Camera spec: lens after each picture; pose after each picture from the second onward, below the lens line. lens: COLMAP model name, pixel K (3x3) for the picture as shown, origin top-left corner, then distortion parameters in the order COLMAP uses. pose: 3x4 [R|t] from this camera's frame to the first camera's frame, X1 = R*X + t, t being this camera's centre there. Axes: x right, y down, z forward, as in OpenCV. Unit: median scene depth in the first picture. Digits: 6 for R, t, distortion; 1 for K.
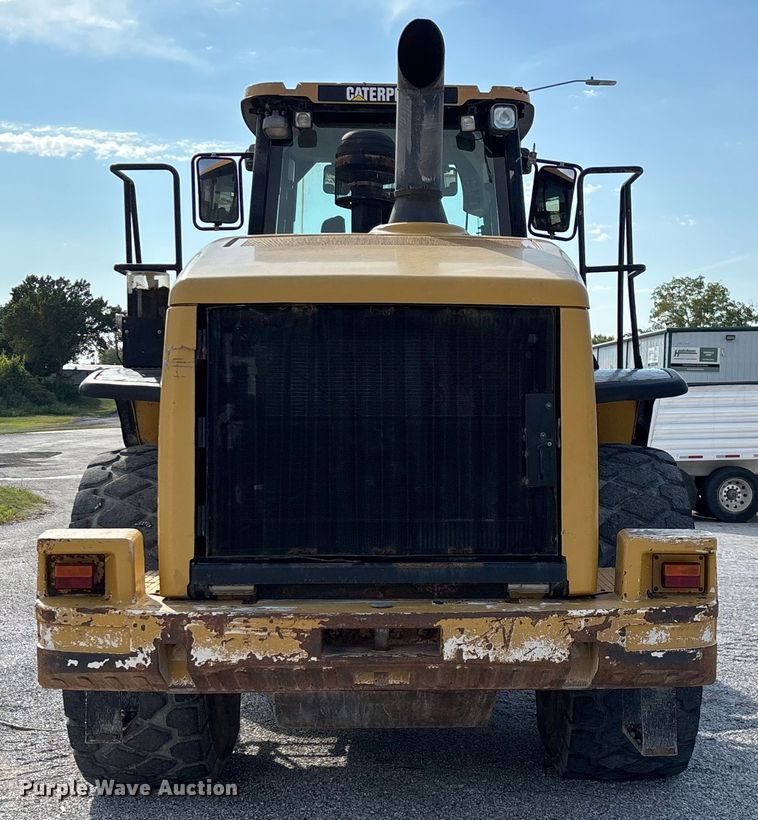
lens RADIAL K [[1314.7, 0, 379.0], [0, 1314.7, 410.0], [0, 0, 1]] dist [0.000560, -0.020285]
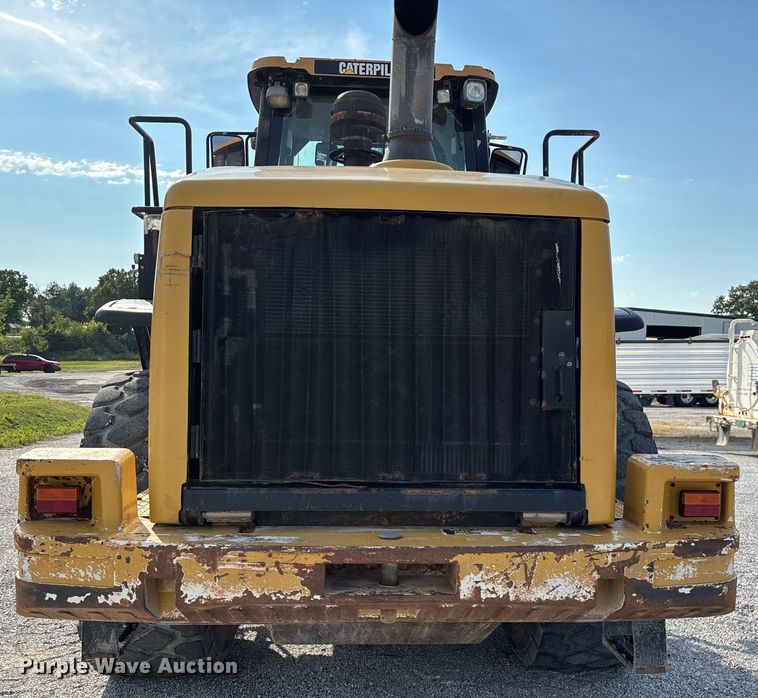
lens RADIAL K [[1007.6, 0, 378.3], [0, 1007.6, 377.9], [0, 0, 1]] dist [-0.046031, -0.051730]
pose [[0.999570, 0.013323, 0.026112, -0.025048], [-0.014030, 0.999535, 0.027085, 0.018078], [-0.025739, -0.027440, 0.999292, 0.287109]]
